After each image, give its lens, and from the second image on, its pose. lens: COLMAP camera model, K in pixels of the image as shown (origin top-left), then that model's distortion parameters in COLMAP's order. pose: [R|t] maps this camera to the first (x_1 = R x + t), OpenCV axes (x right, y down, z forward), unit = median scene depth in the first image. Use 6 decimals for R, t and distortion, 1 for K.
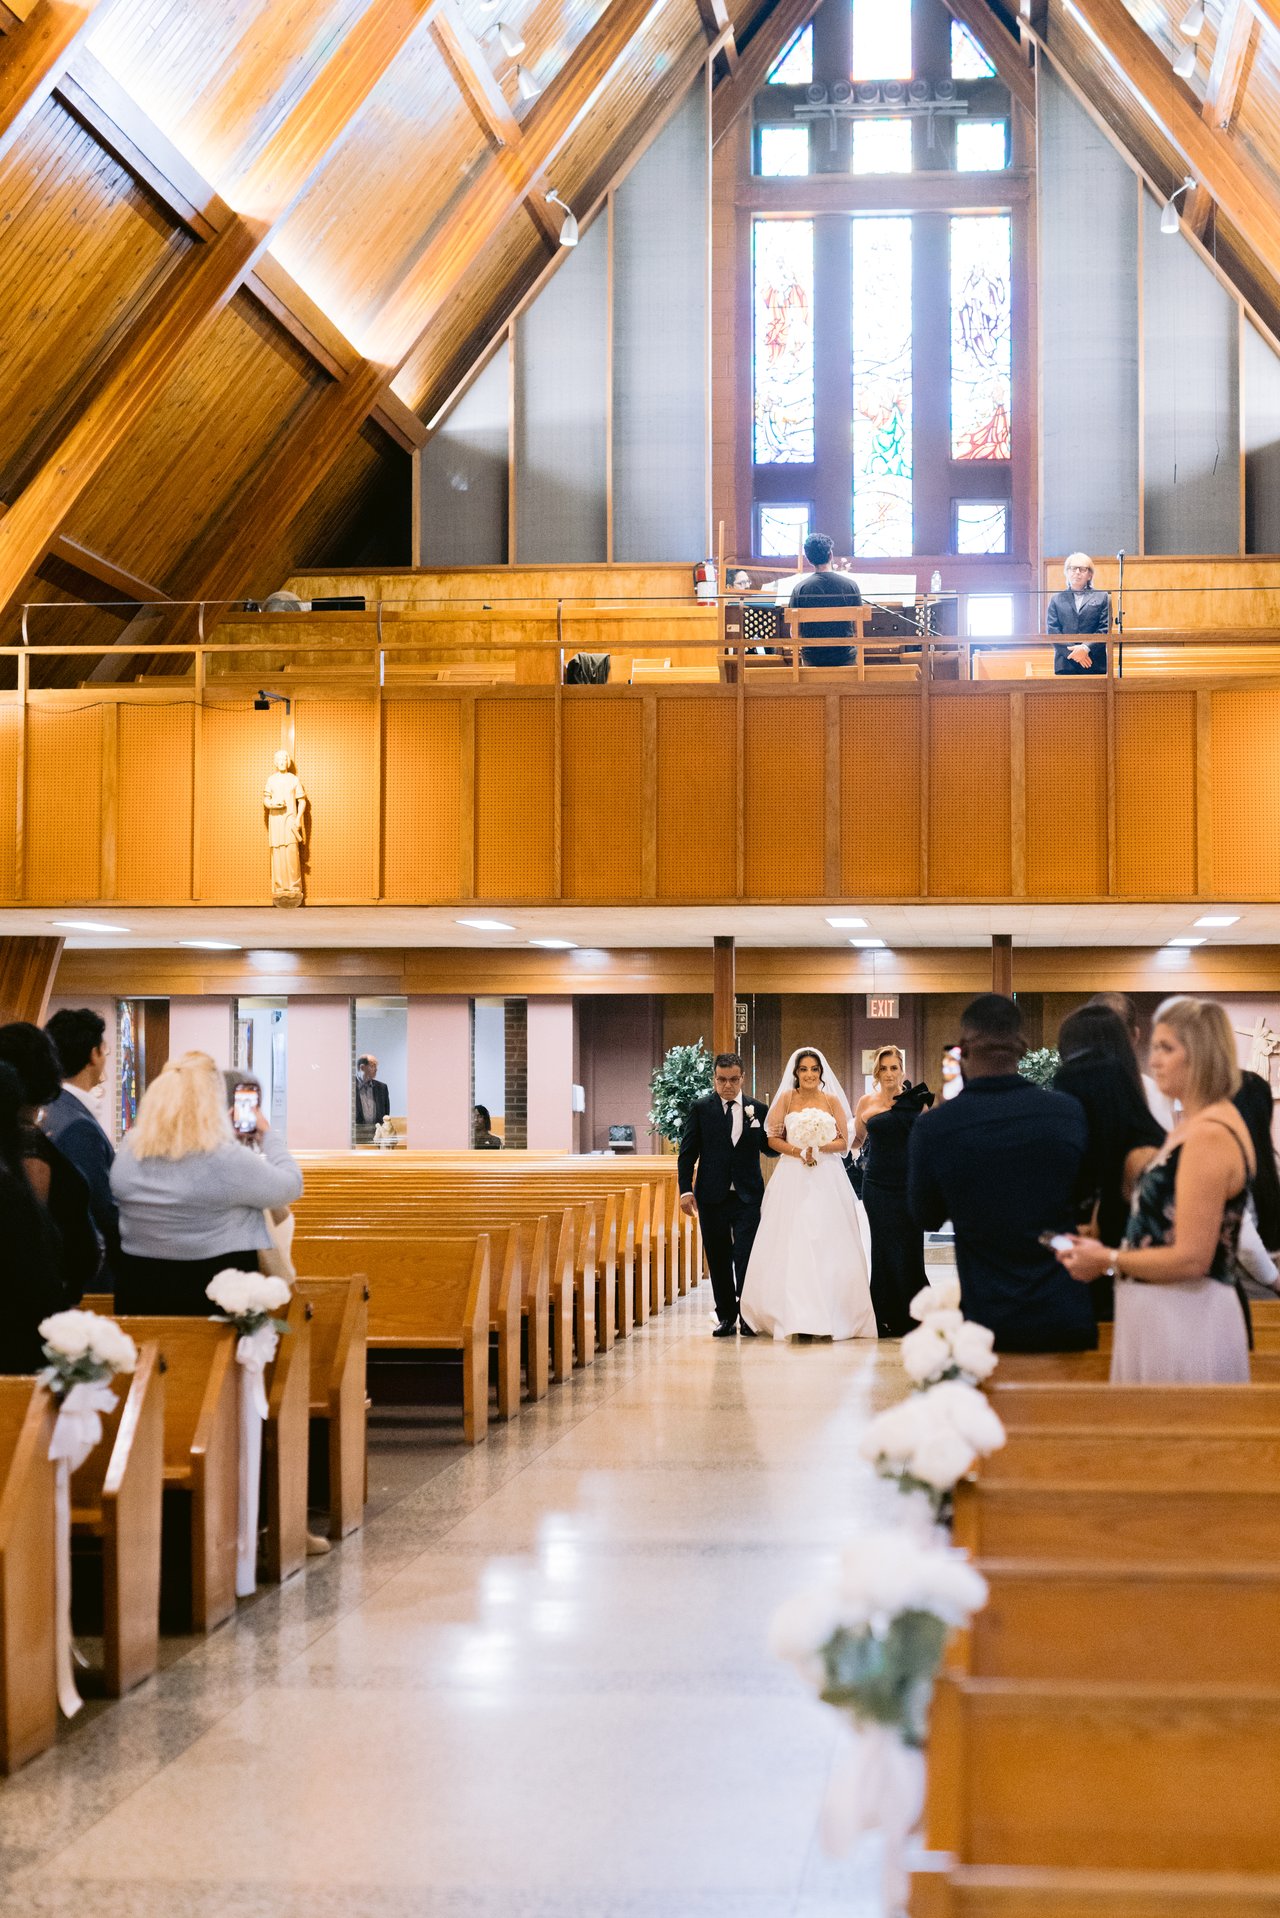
lens RADIAL K [[2727.9, 0, 686.0], [0, 2727.9, 953.4], [0, 0, 1]] dist [0.025975, -0.004485]
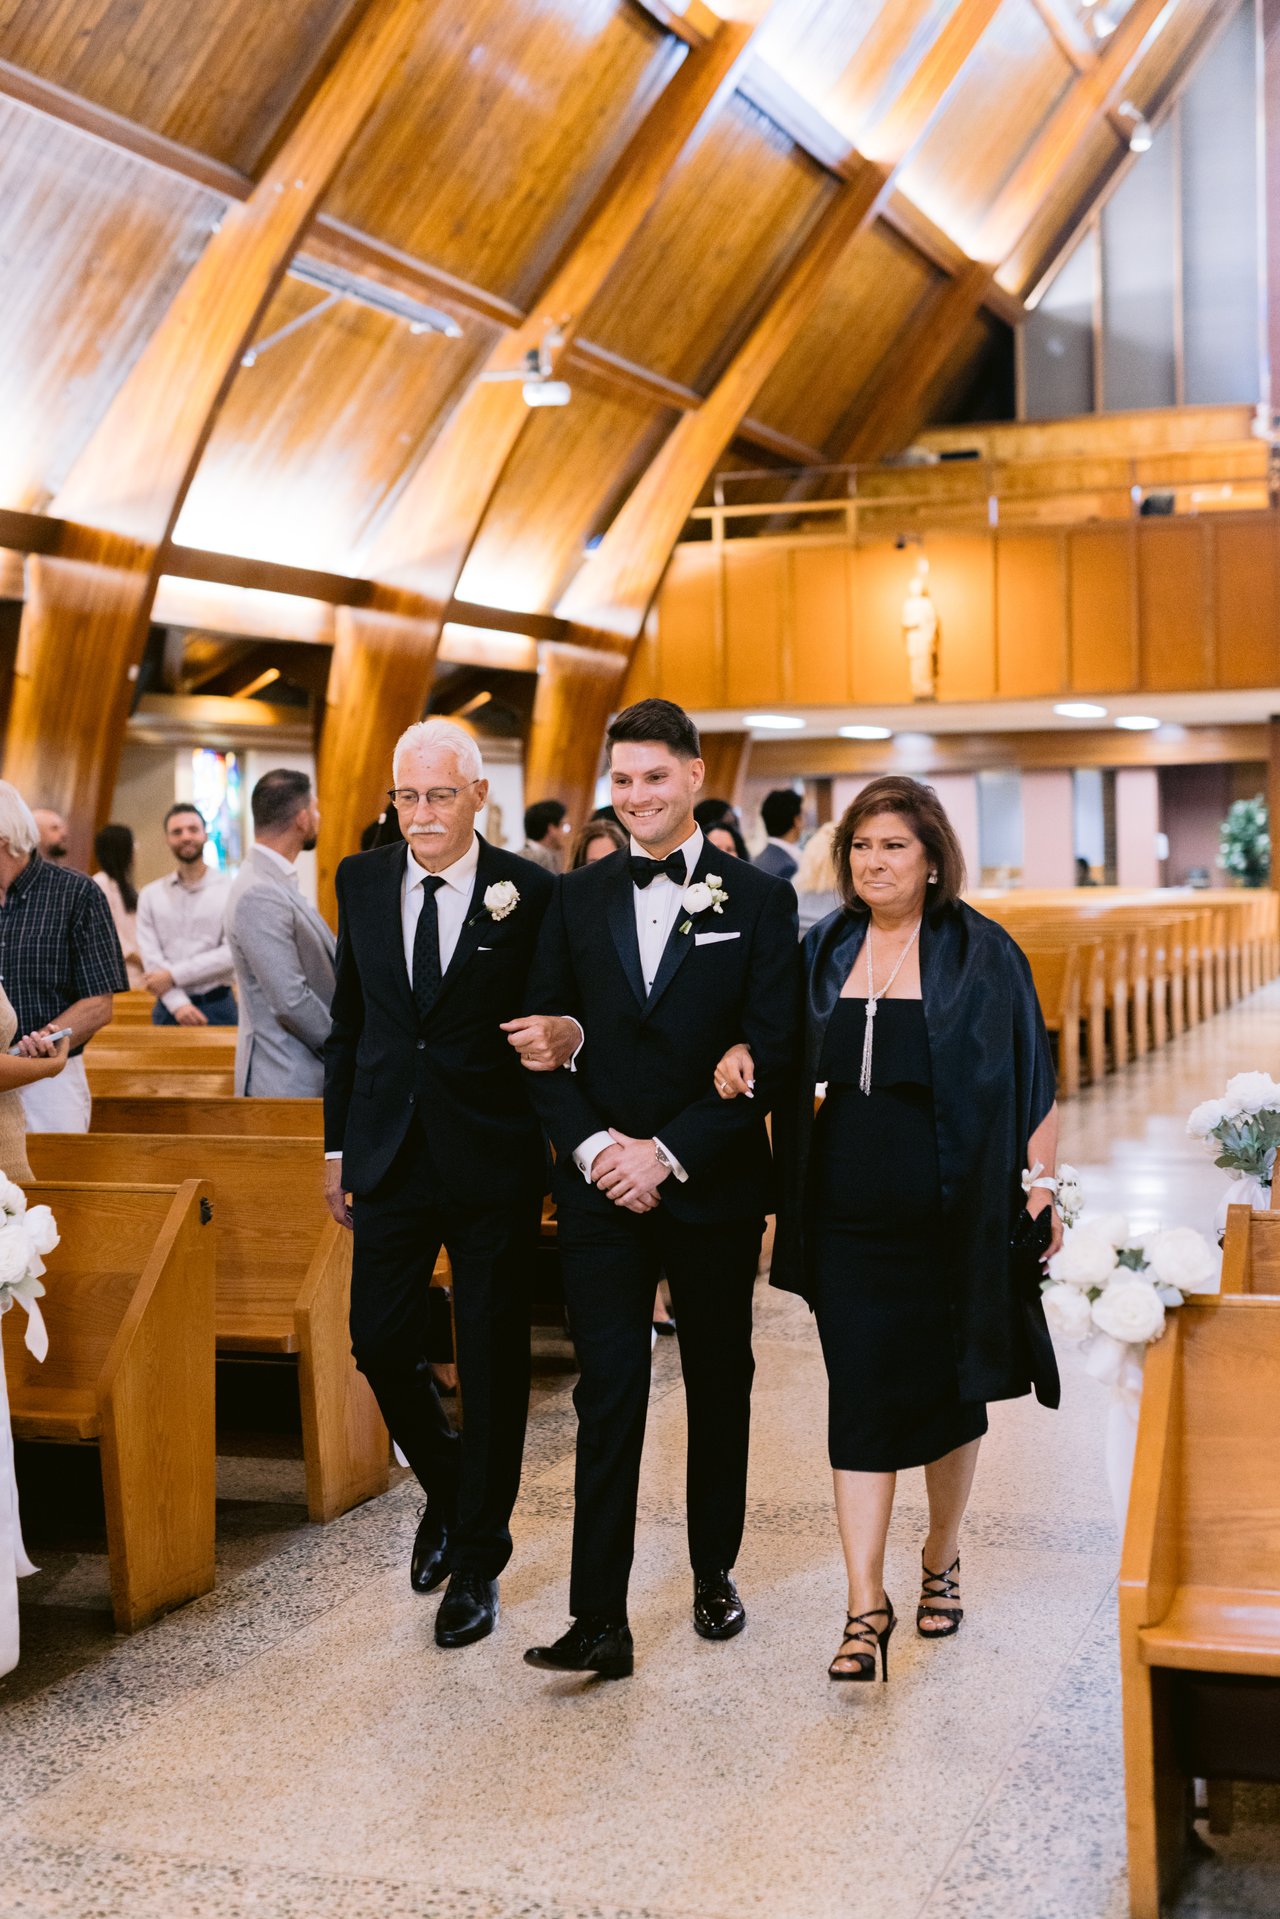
lens RADIAL K [[2729.4, 0, 686.1], [0, 2729.4, 953.9], [0, 0, 1]] dist [0.025975, -0.004485]
pose [[0.971835, -0.012420, -0.235333, 0.044100], [0.032633, 0.996082, 0.082195, -0.008087], [0.233391, -0.087560, 0.968433, -0.269104]]
